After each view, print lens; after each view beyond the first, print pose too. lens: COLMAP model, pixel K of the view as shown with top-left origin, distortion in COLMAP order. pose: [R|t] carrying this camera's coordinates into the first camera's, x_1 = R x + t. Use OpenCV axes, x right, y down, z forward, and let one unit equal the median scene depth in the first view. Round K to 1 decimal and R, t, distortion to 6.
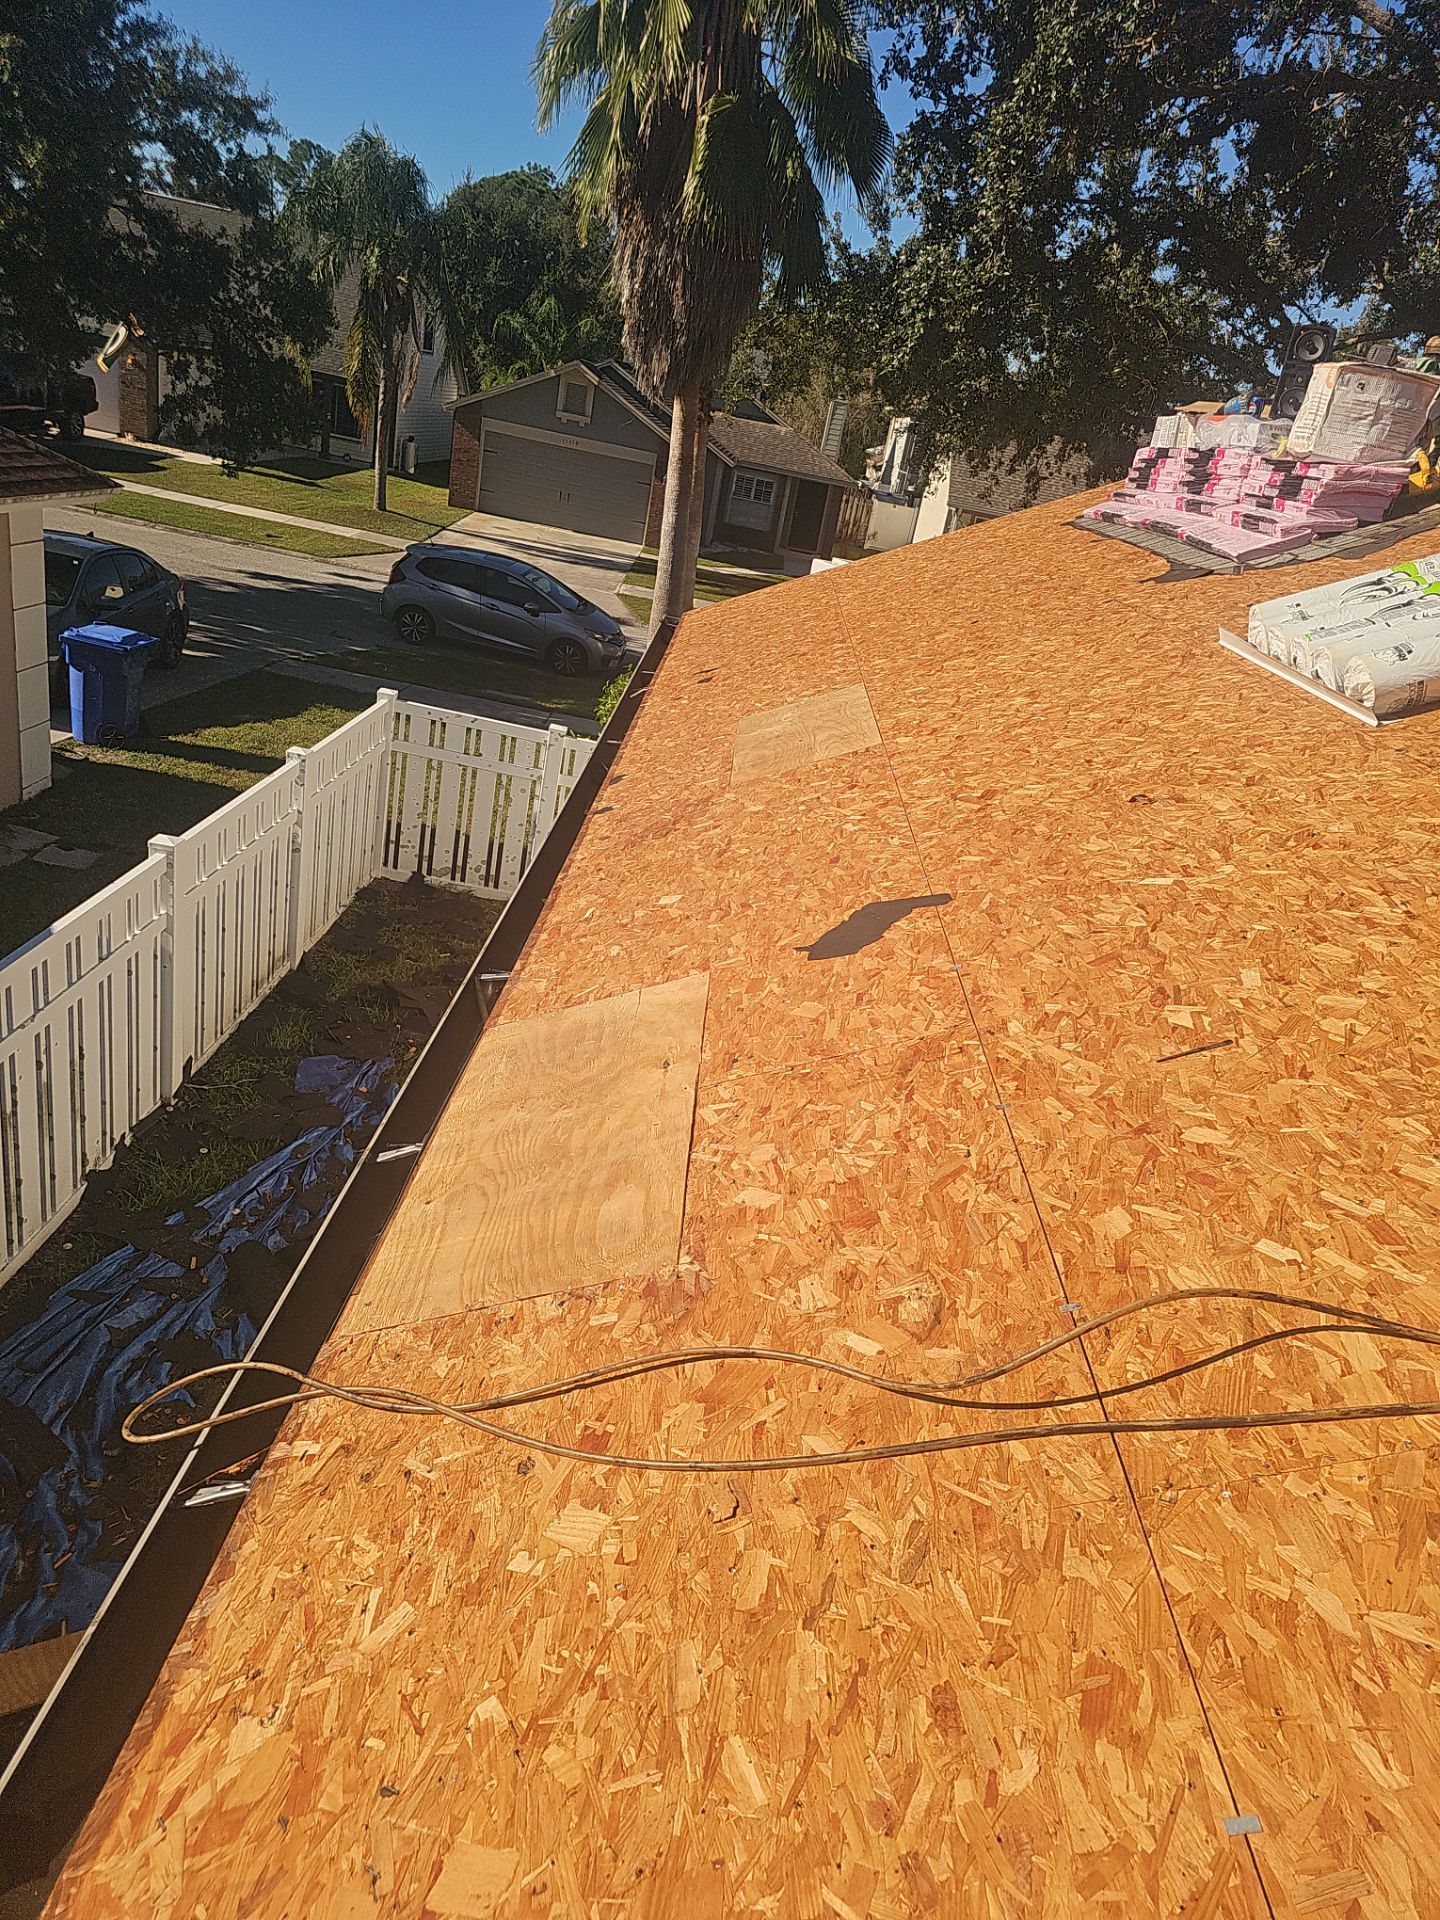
lens RADIAL K [[1263.3, 0, 720.2], [0, 1263.3, 1003.2], [0, 0, 1]] dist [0.057176, -0.022730]
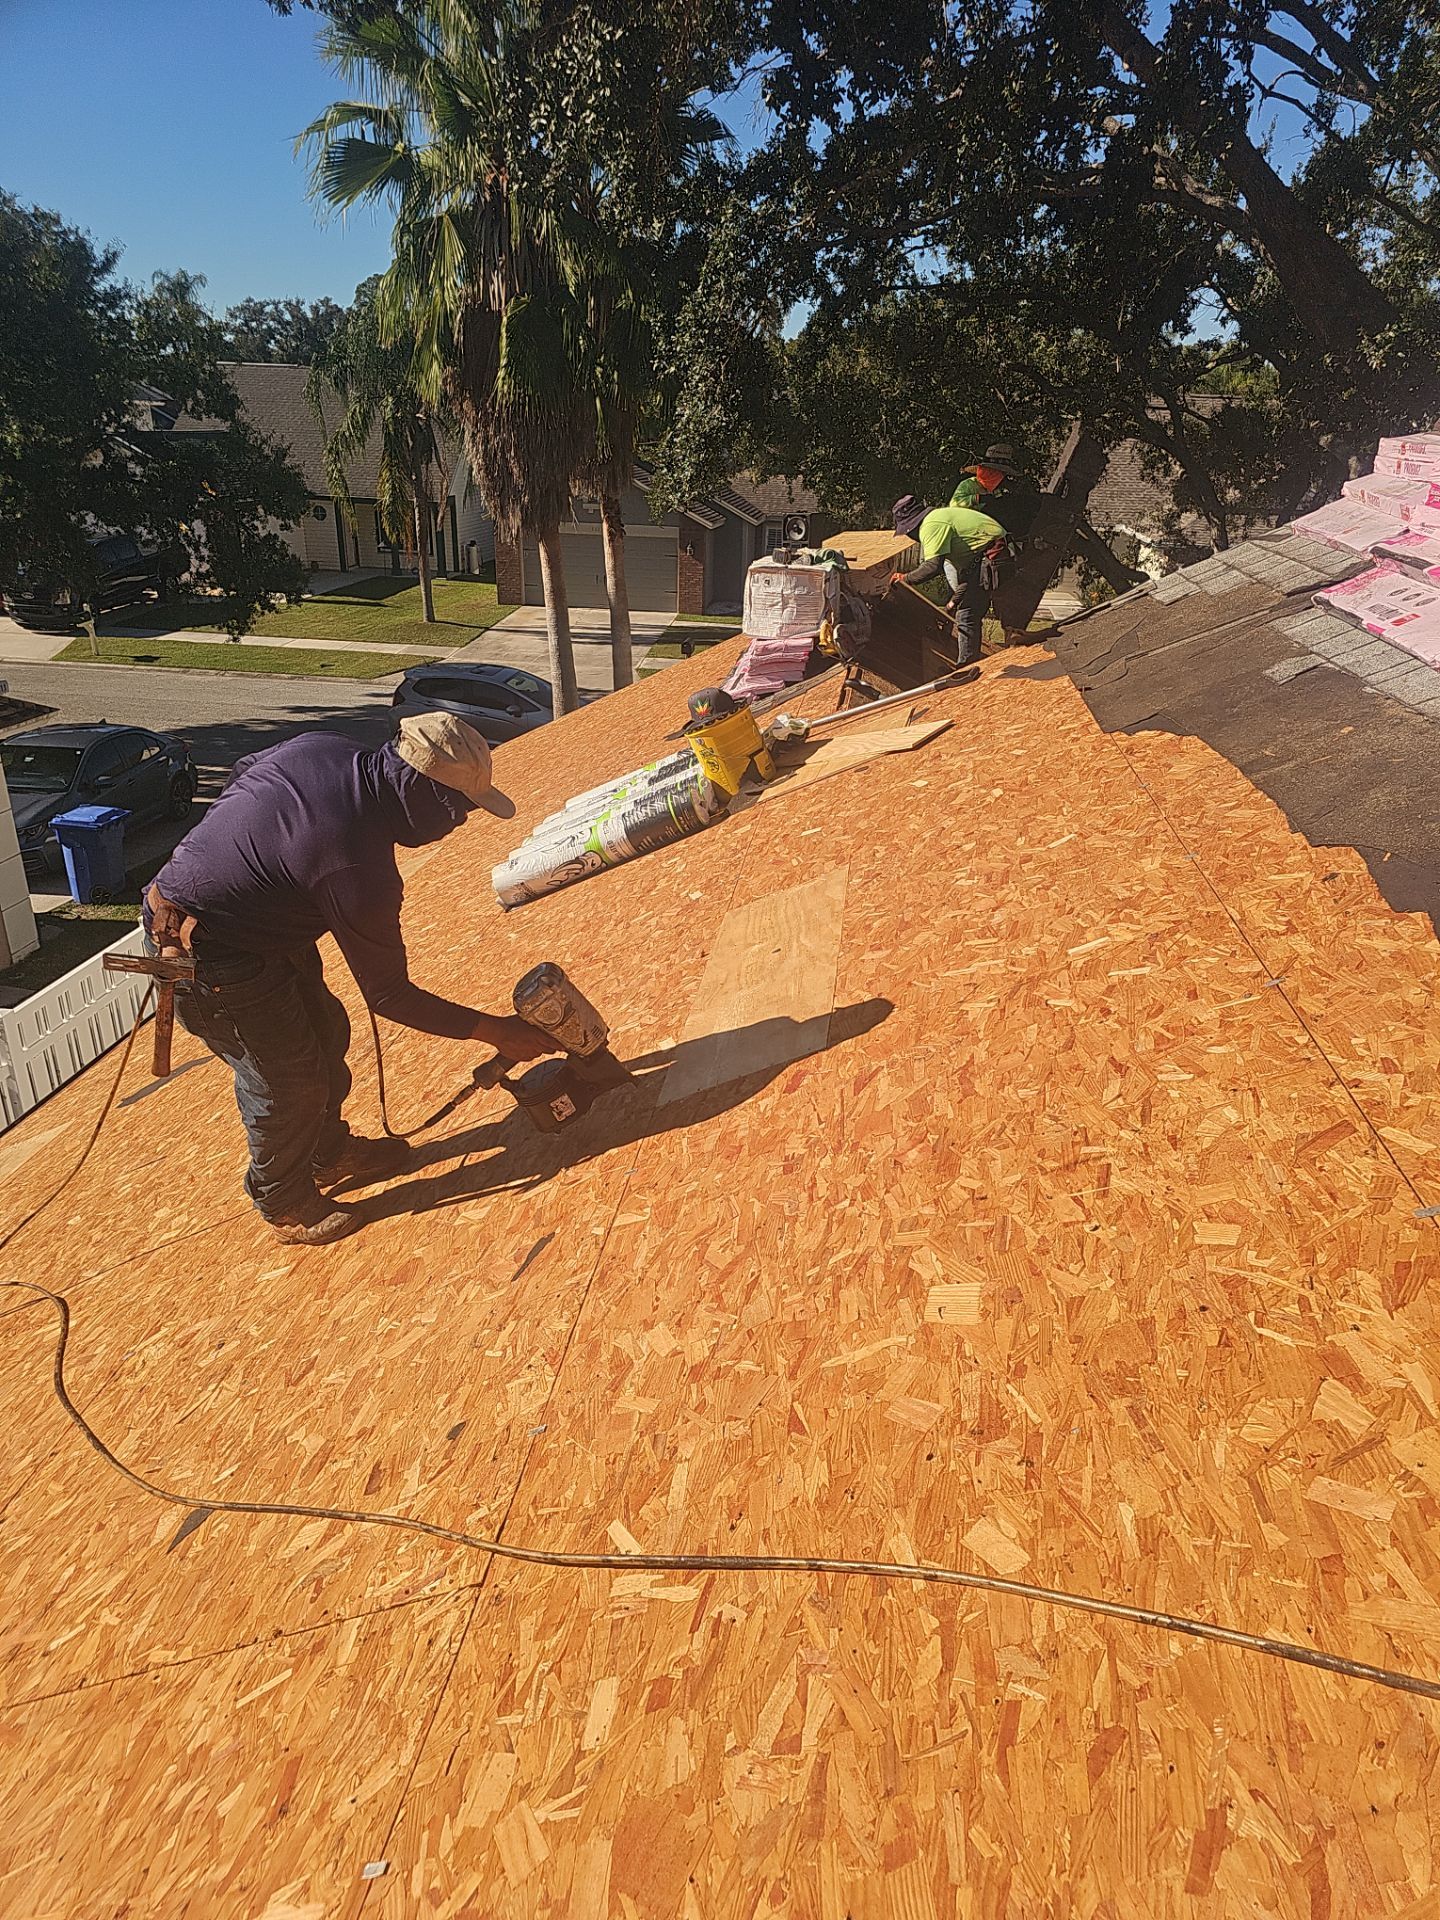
lens RADIAL K [[1263.3, 0, 720.2], [0, 1263.3, 1003.2], [0, 0, 1]] dist [0.057176, -0.022730]
pose [[0.984280, -0.106384, -0.140981, 0.183981], [0.103730, 0.994264, -0.026060, -0.009619], [0.142944, 0.011027, 0.989669, -0.082108]]
